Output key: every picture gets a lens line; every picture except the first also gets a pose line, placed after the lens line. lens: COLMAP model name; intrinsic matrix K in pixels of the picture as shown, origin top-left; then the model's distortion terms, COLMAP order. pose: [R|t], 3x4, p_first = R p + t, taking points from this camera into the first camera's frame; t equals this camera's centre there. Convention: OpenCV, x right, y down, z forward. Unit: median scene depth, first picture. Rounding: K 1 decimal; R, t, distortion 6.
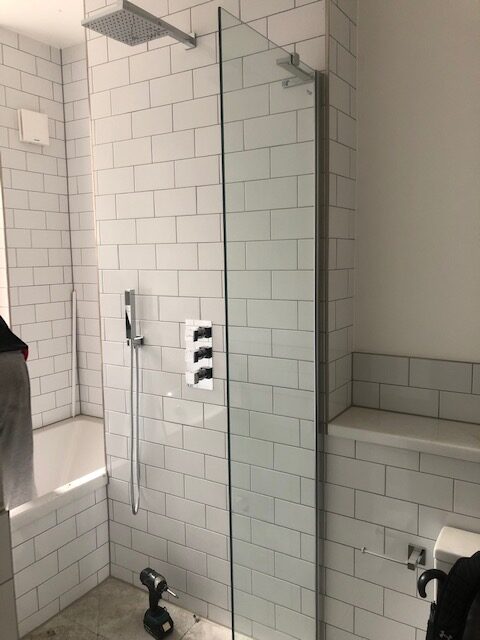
lens RADIAL K [[532.8, 0, 238.9], [0, 532.8, 315.8], [0, 0, 1]] dist [0.023845, -0.004540]
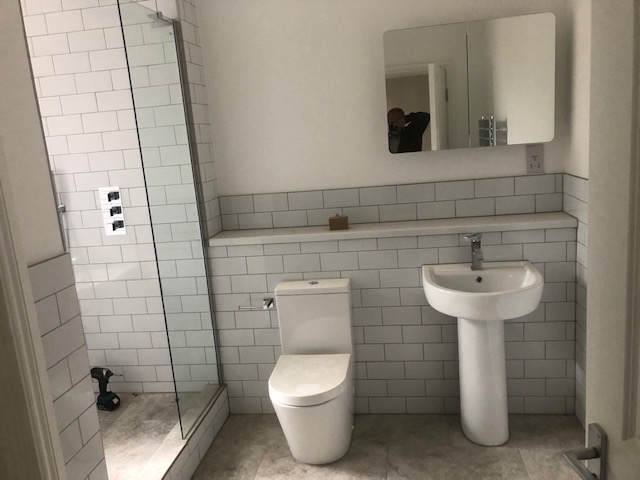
lens RADIAL K [[532.8, 0, 316.9], [0, 532.8, 240.4], [0, 0, 1]] dist [0.023845, -0.004540]
pose [[0.916815, -0.138100, 0.374671, -0.129665], [0.112339, 0.989598, 0.089864, 0.089306], [-0.383184, -0.040299, 0.922793, -0.577119]]
